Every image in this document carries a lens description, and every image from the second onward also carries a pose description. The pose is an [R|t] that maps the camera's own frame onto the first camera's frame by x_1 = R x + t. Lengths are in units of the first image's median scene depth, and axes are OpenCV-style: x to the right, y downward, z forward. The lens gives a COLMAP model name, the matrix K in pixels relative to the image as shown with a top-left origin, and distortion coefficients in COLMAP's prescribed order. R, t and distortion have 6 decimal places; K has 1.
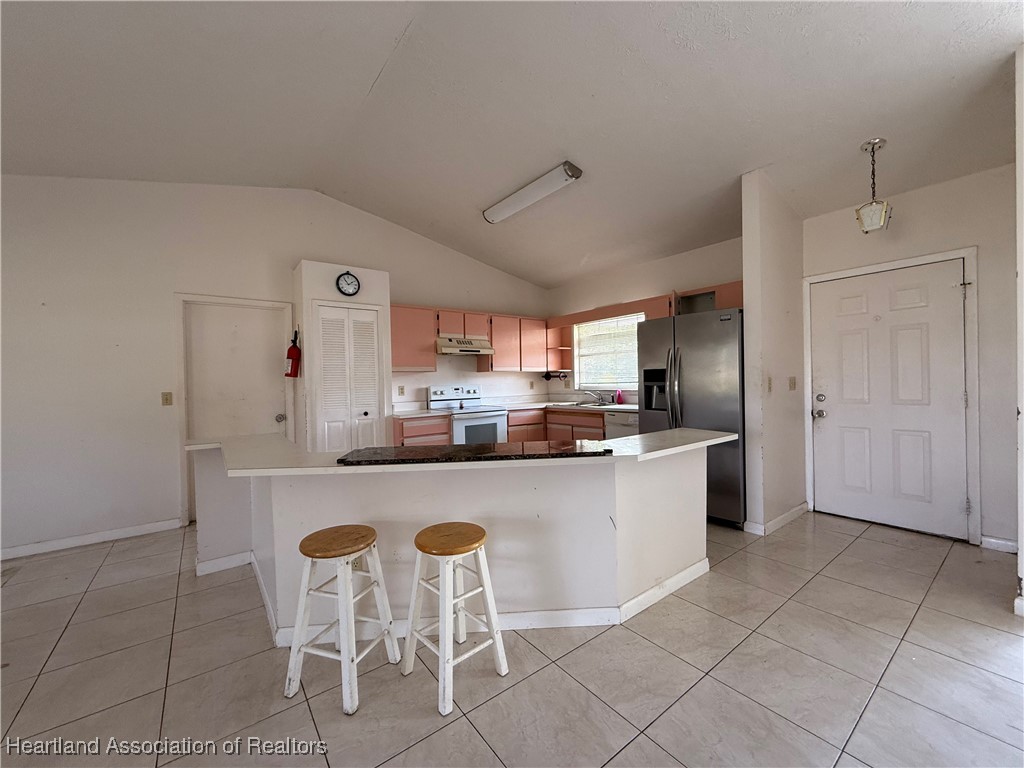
lens RADIAL K [[407.6, 0, 508.6], [0, 407.6, 384.7], [0, 0, 1]] dist [0.002356, -0.000678]
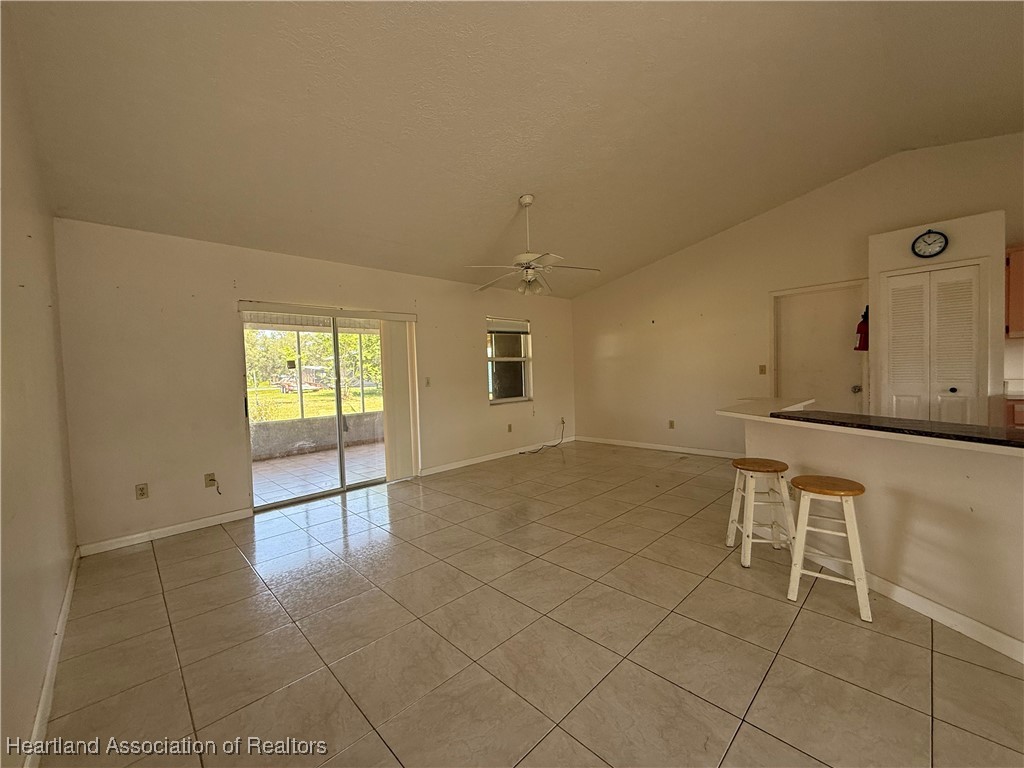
lens RADIAL K [[407.6, 0, 510.6], [0, 407.6, 384.6], [0, 0, 1]] dist [0.002356, -0.000678]
pose [[0.127300, 0.048084, -0.990698, 0.407272], [0.019355, 0.998514, 0.050951, -0.002305], [0.991675, -0.025661, 0.126180, -0.035780]]
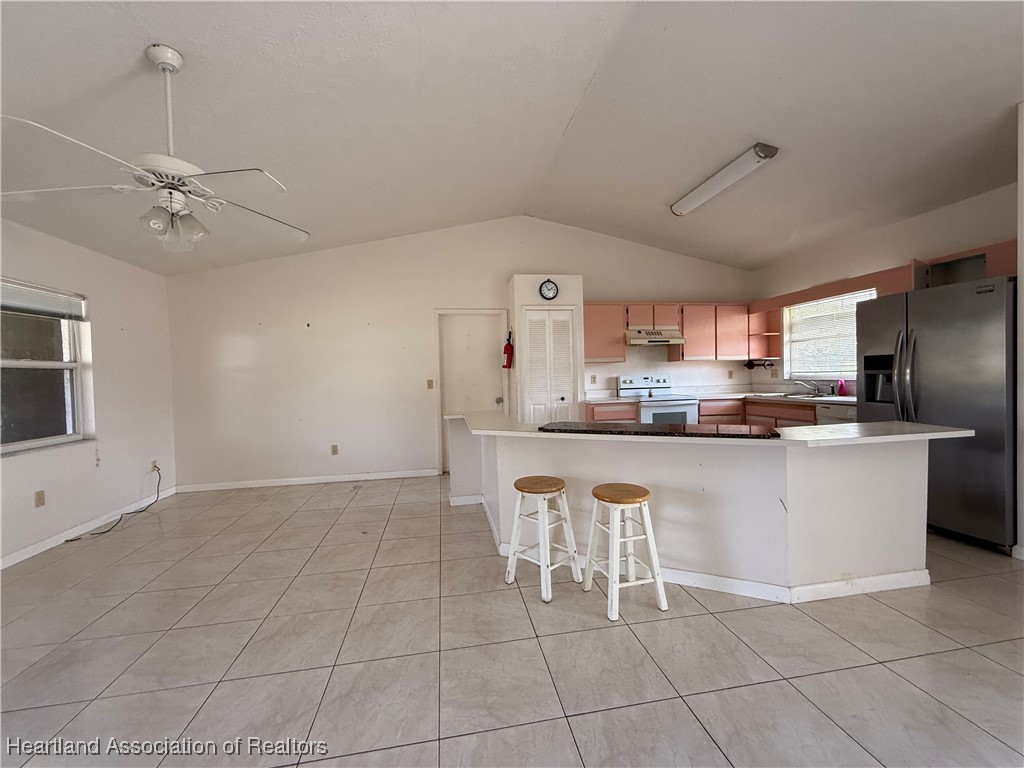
lens RADIAL K [[407.6, 0, 508.7], [0, 407.6, 384.7], [0, 0, 1]] dist [0.002356, -0.000678]
pose [[0.887028, 0.009728, -0.461613, 0.058316], [0.001305, 0.999721, 0.023575, 0.003052], [0.461714, -0.021514, 0.886768, -0.122788]]
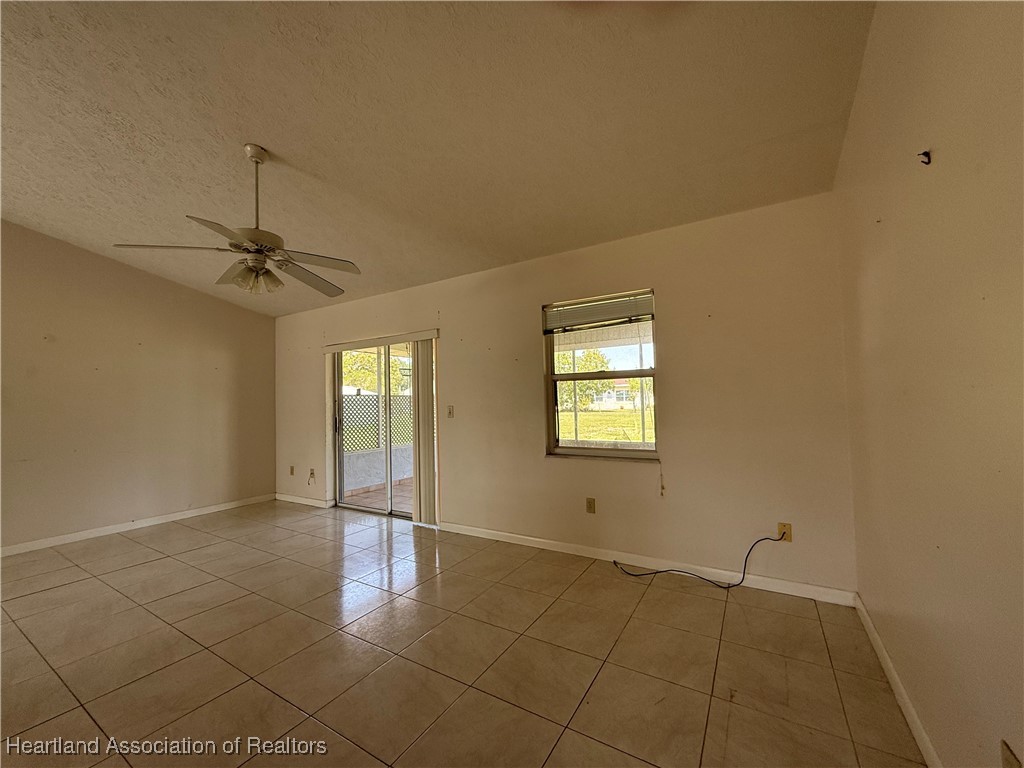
lens RADIAL K [[407.6, 0, 510.7], [0, 407.6, 384.3], [0, 0, 1]] dist [0.002356, -0.000678]
pose [[-0.930560, 0.027372, -0.365114, -0.635598], [0.037682, 0.999066, -0.021142, 0.008618], [0.364194, -0.033432, -0.930723, 0.827679]]
